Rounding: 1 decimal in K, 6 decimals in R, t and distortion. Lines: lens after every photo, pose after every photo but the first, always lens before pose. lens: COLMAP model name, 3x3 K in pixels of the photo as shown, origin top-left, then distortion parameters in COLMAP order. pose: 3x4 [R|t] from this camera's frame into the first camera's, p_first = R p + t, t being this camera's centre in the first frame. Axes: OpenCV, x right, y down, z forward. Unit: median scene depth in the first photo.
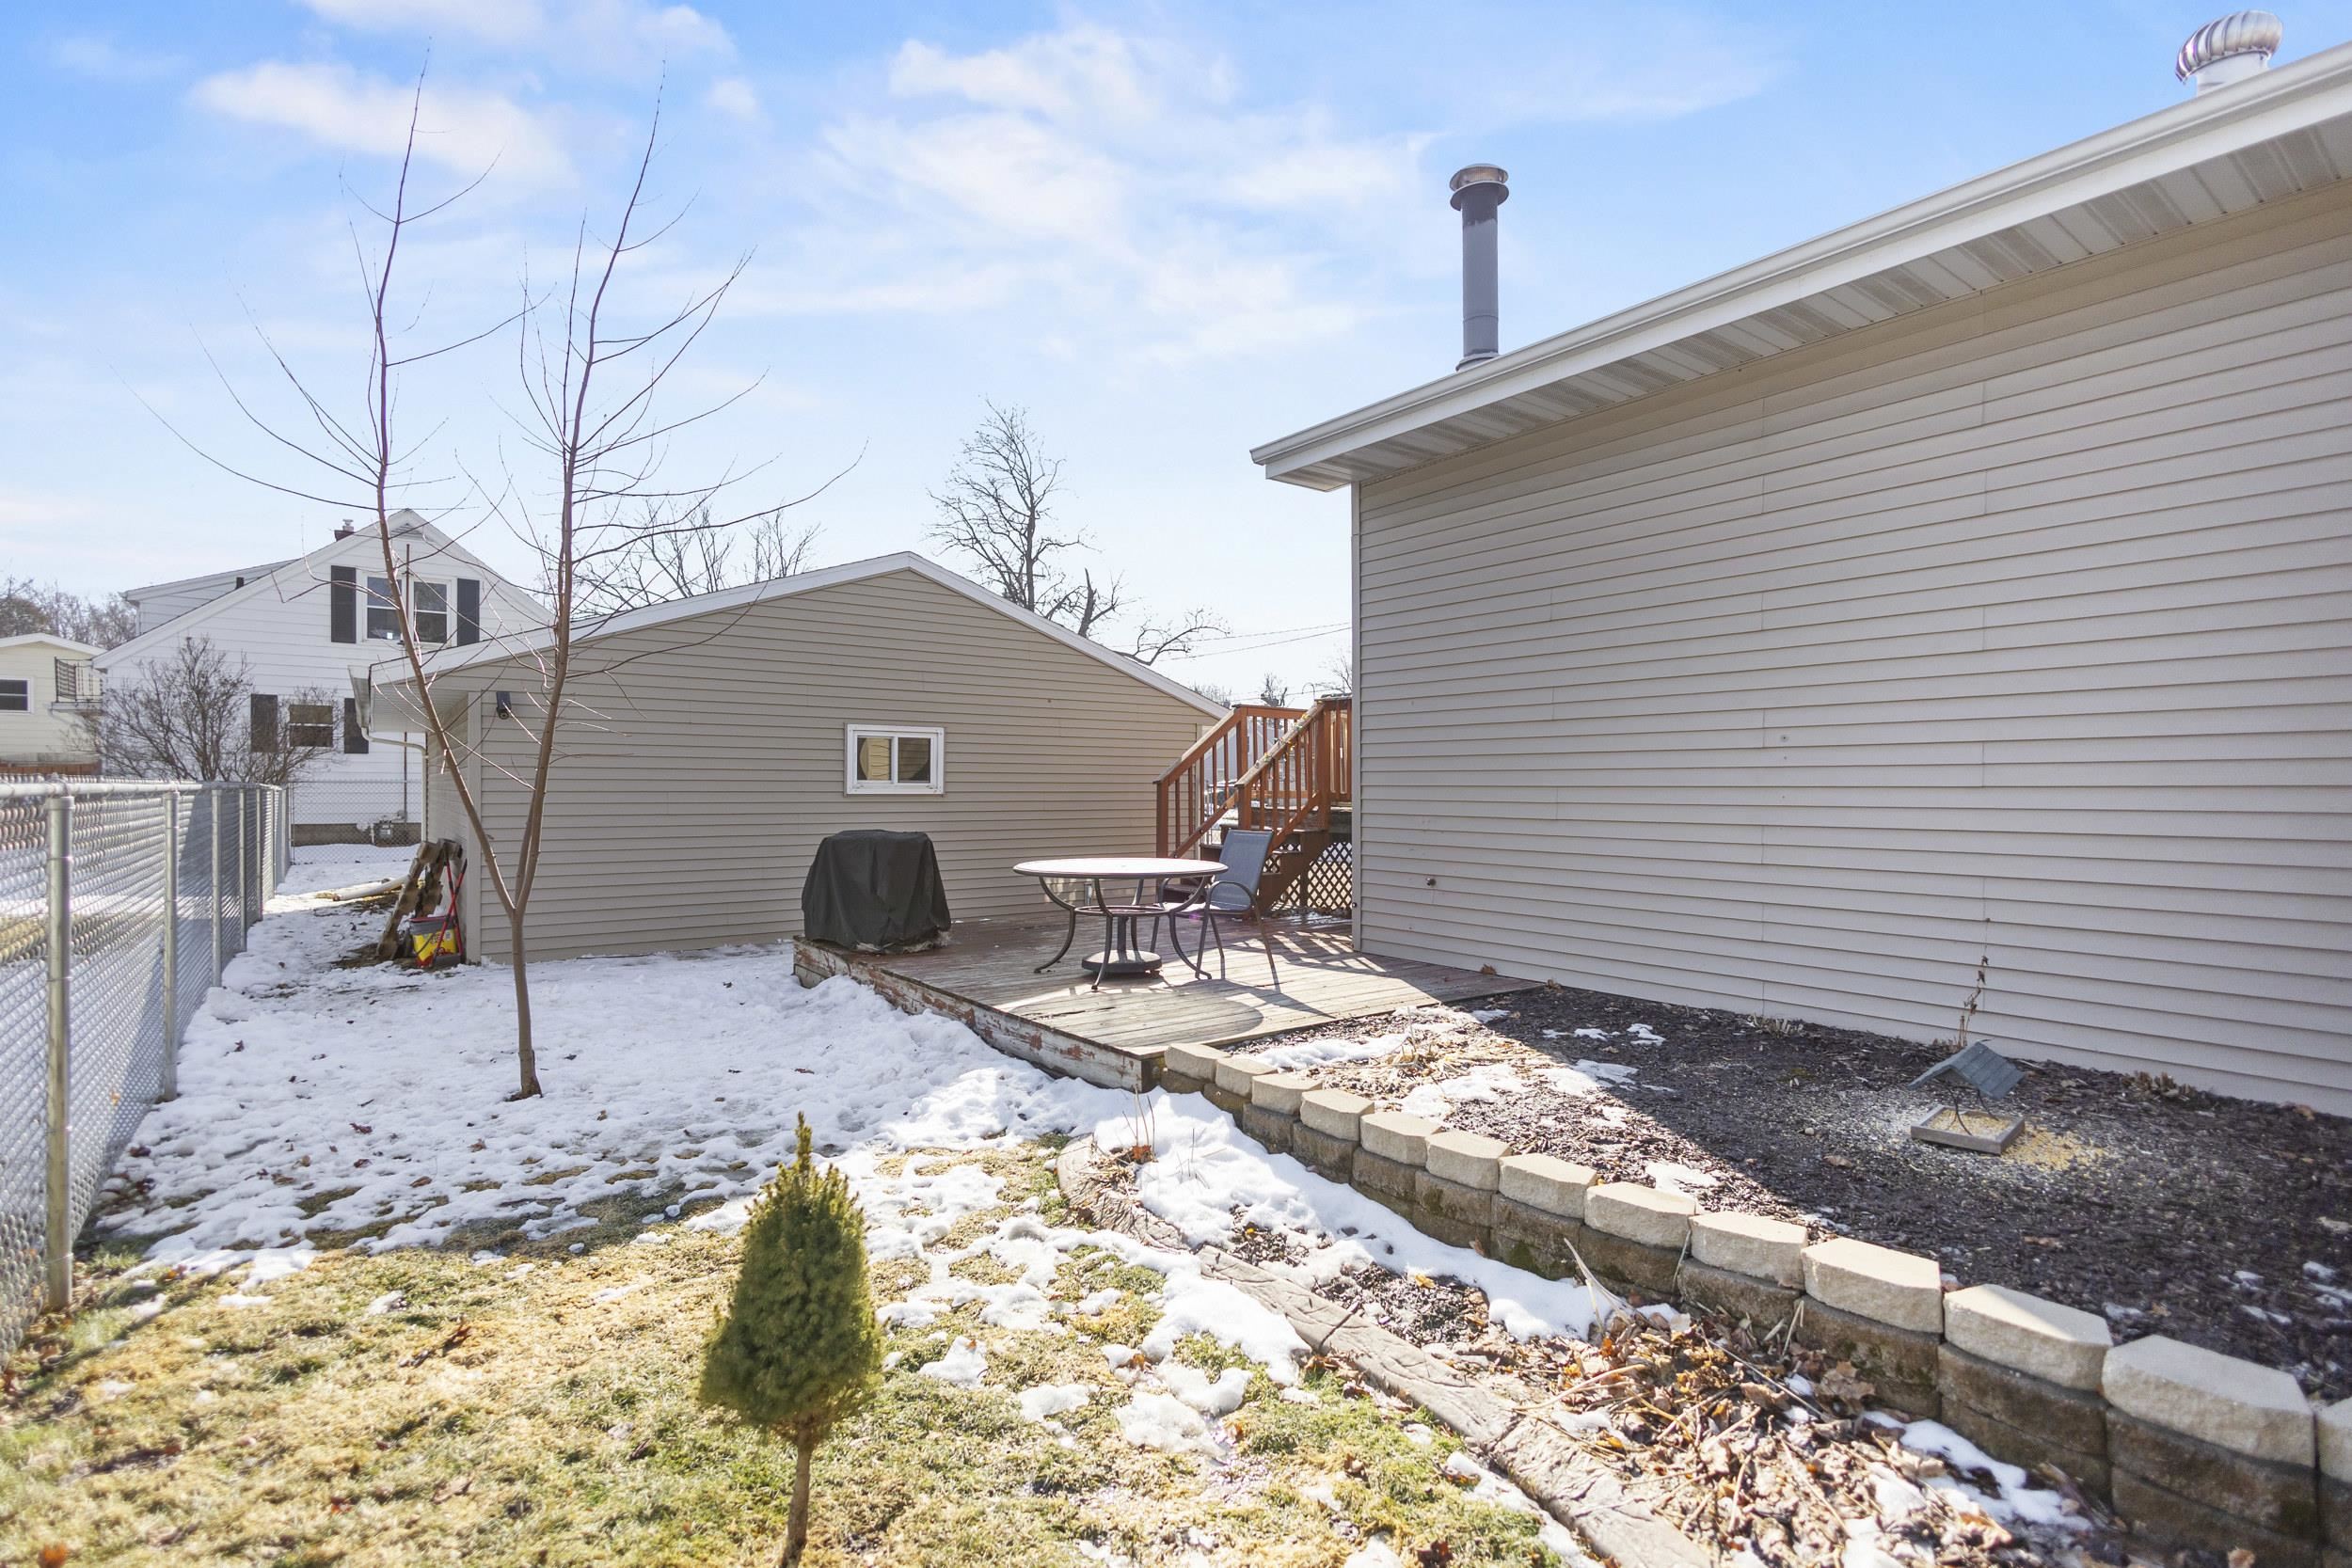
lens RADIAL K [[1081.8, 0, 1176.7], [0, 1081.8, 785.3], [0, 0, 1]] dist [0.010254, -0.003533]
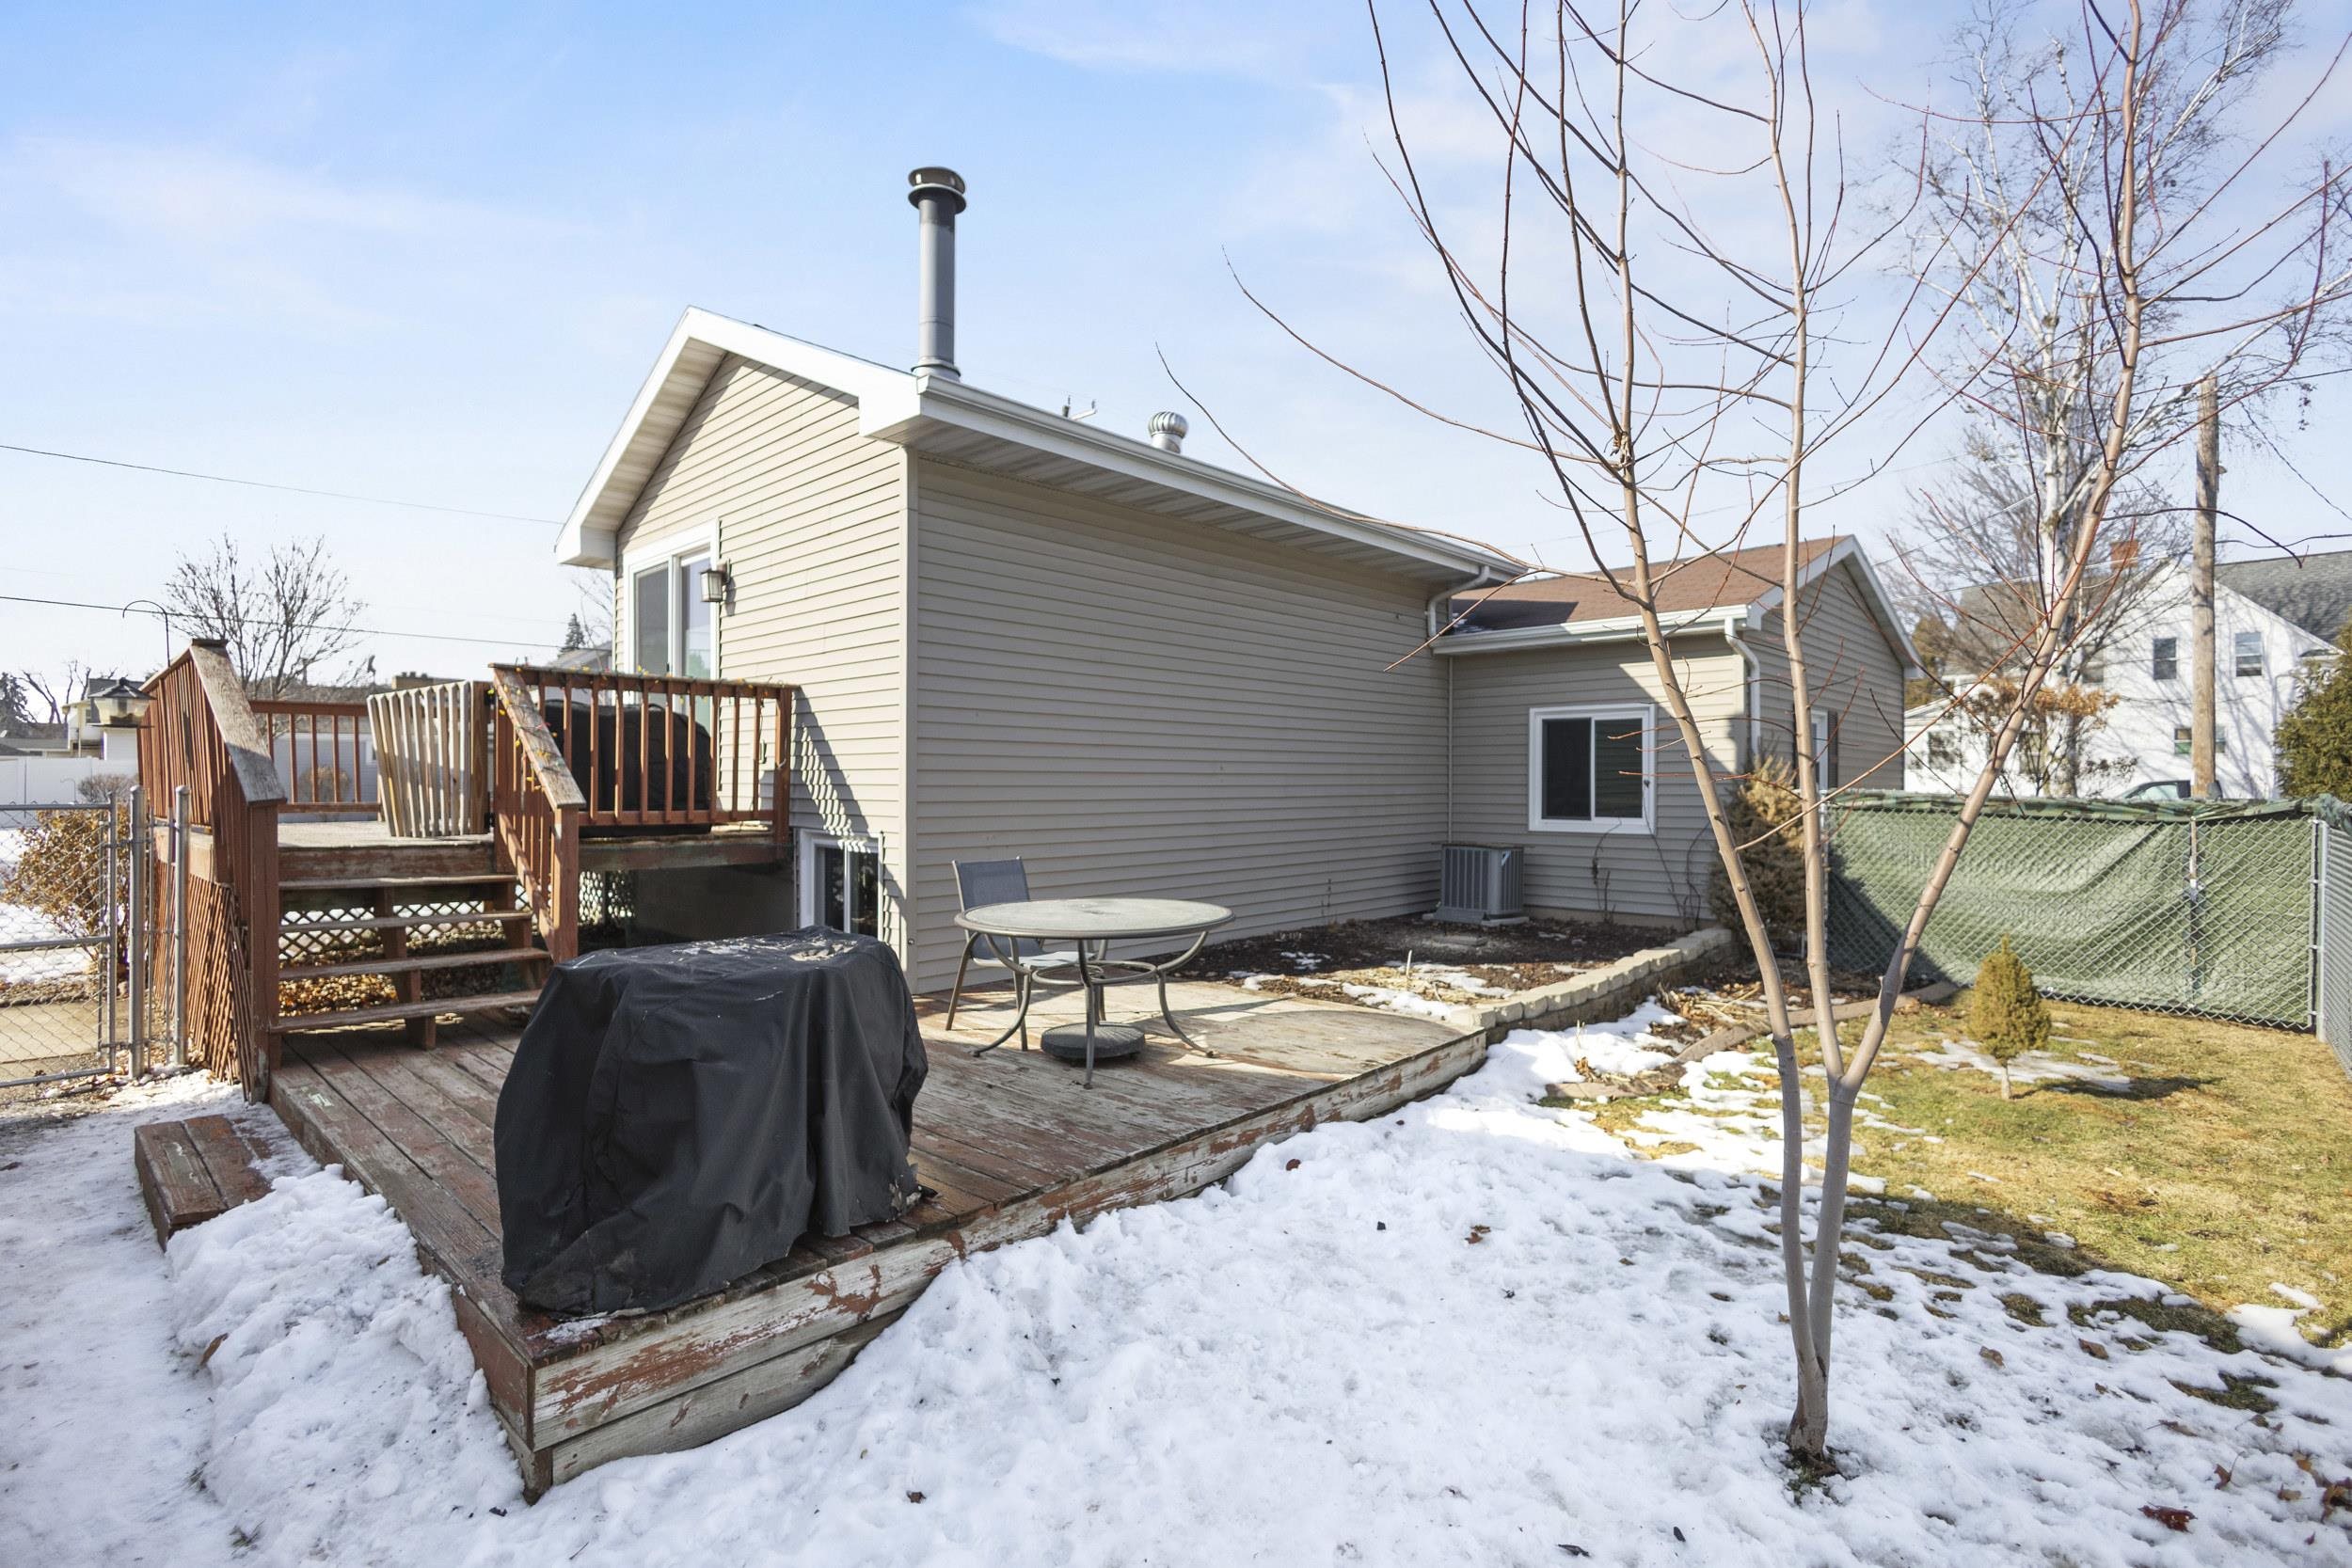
lens RADIAL K [[1081.8, 0, 1178.5], [0, 1081.8, 782.1], [0, 0, 1]] dist [0.010254, -0.003533]
pose [[-0.176898, -0.003316, 0.984224, -1.387800], [-0.003534, 0.999990, 0.002734, -0.036693], [-0.984223, -0.002994, -0.176908, 1.841559]]
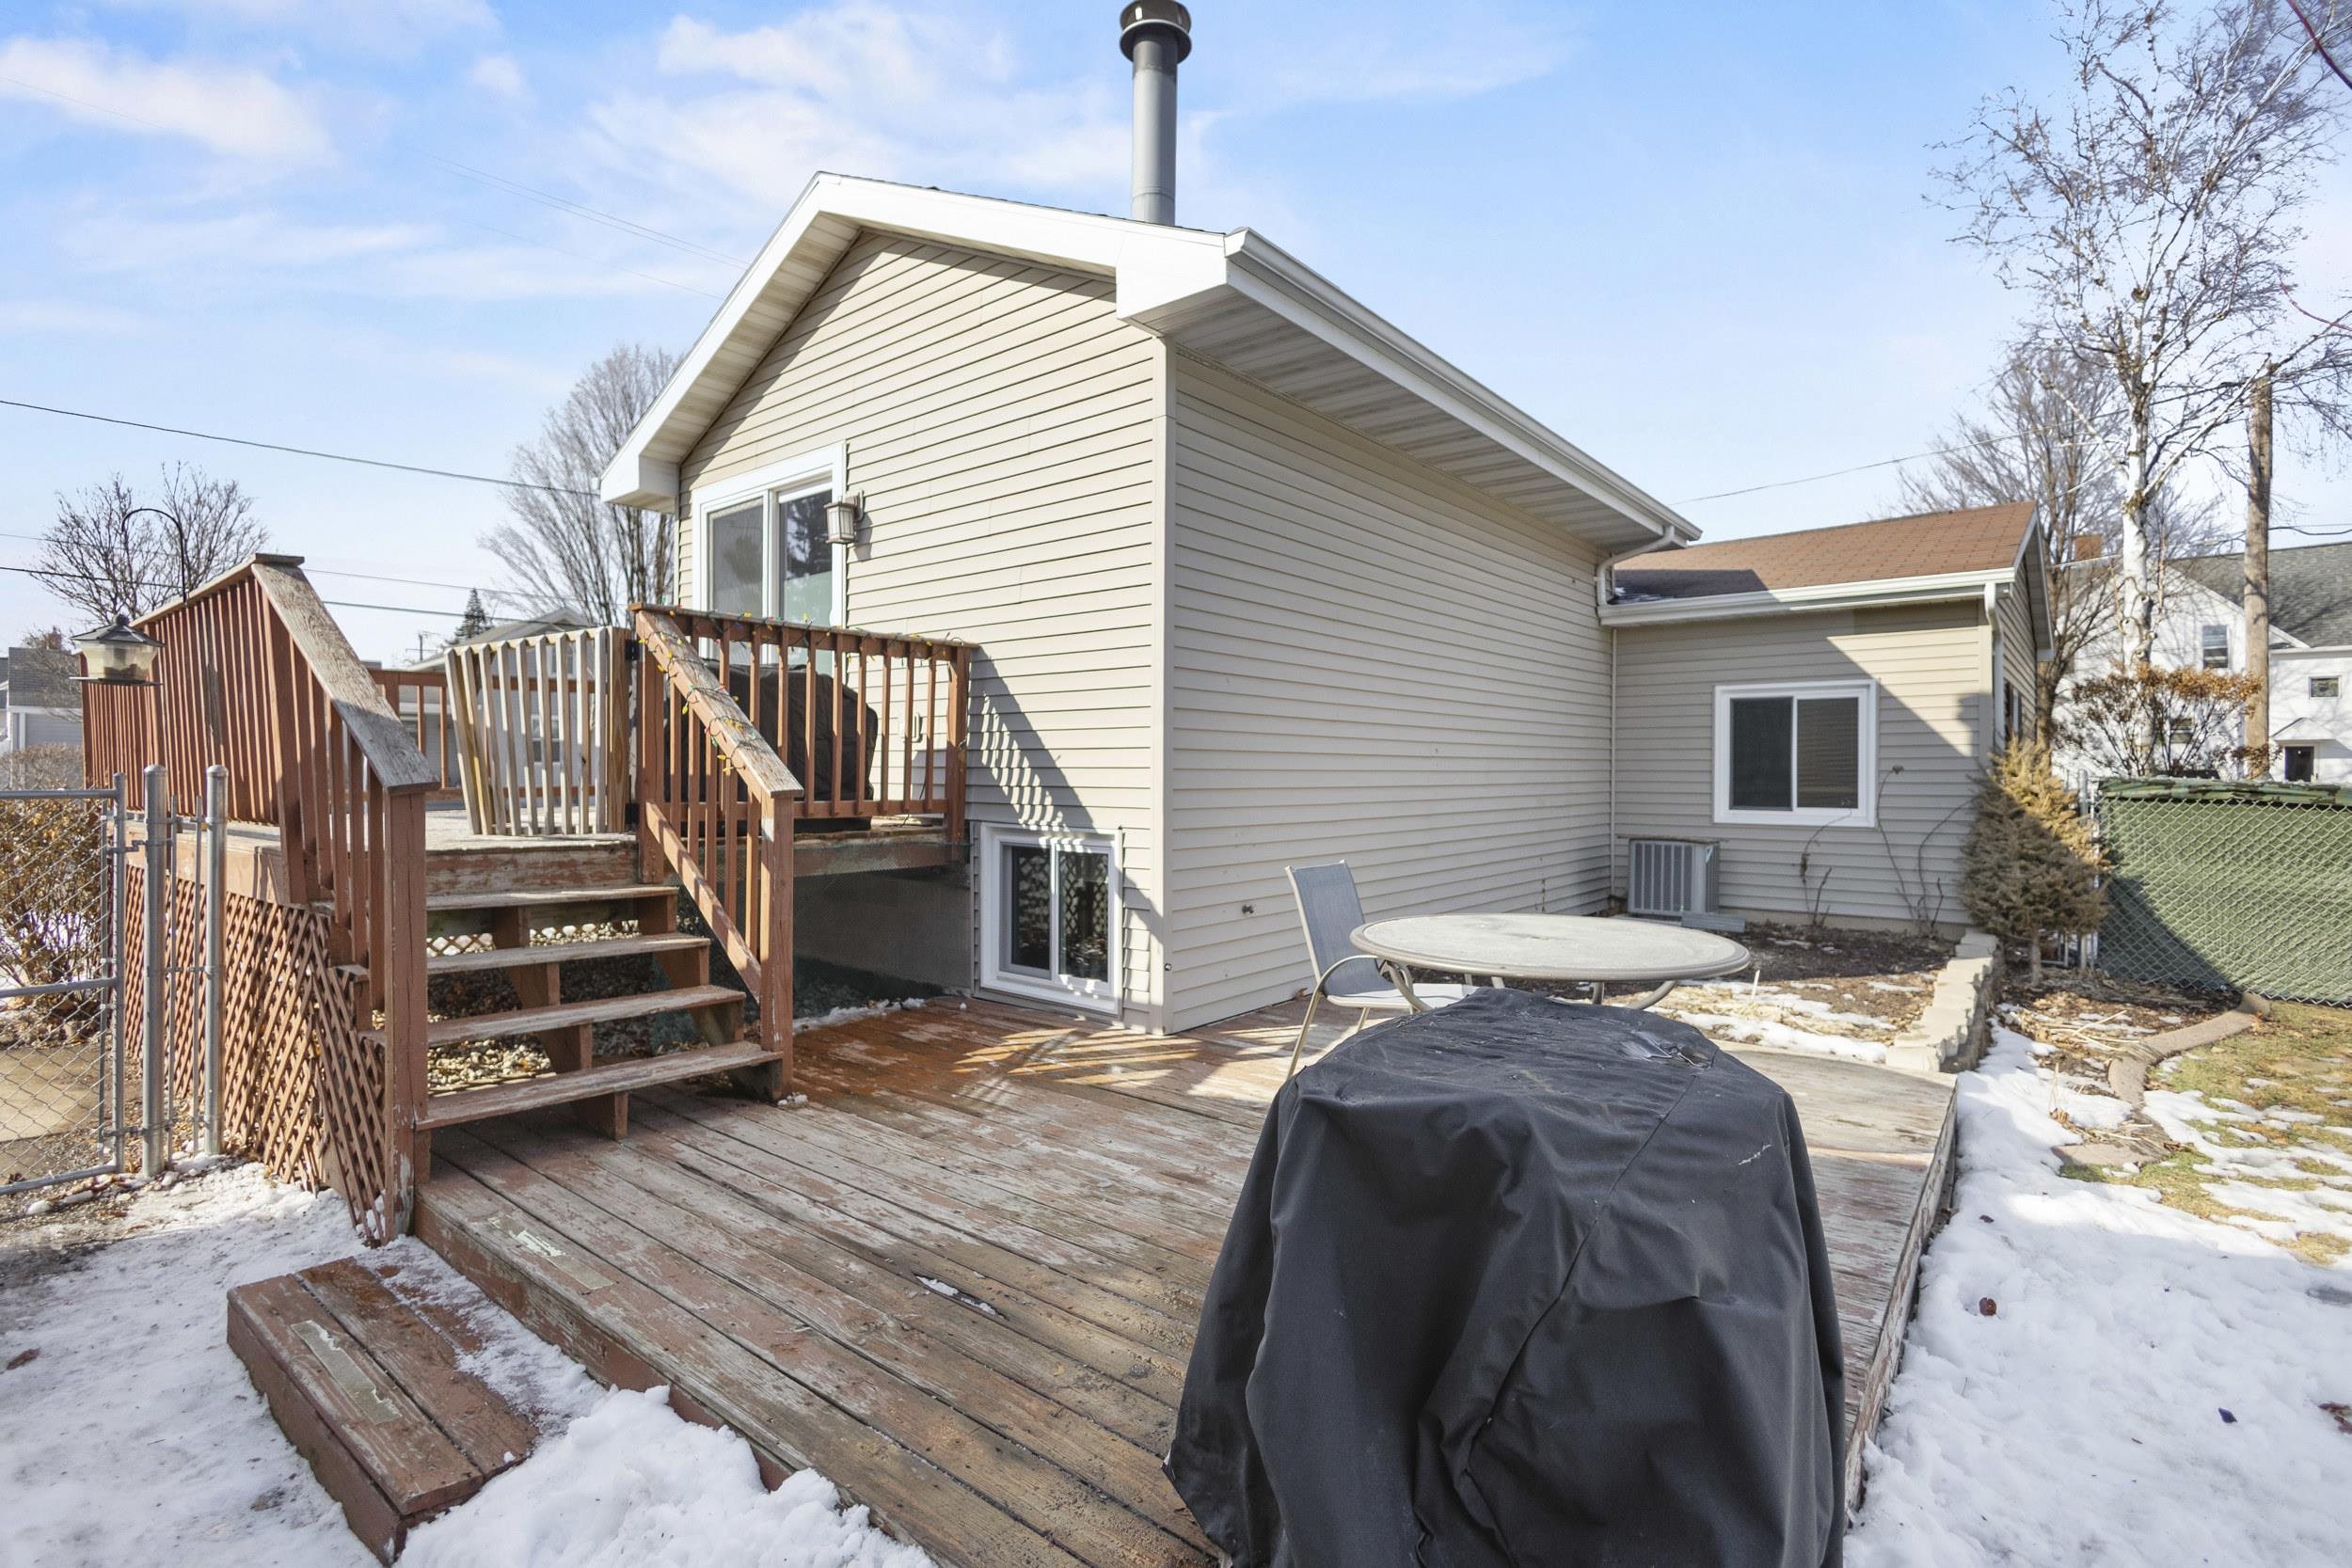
lens RADIAL K [[1081.8, 0, 1168.6], [0, 1081.8, 777.8], [0, 0, 1]] dist [0.010254, -0.003533]
pose [[-0.245221, -0.010095, 0.969415, -0.945490], [-0.006189, 0.999942, 0.008847, -0.025998], [-0.969447, -0.003831, -0.245269, 2.274148]]
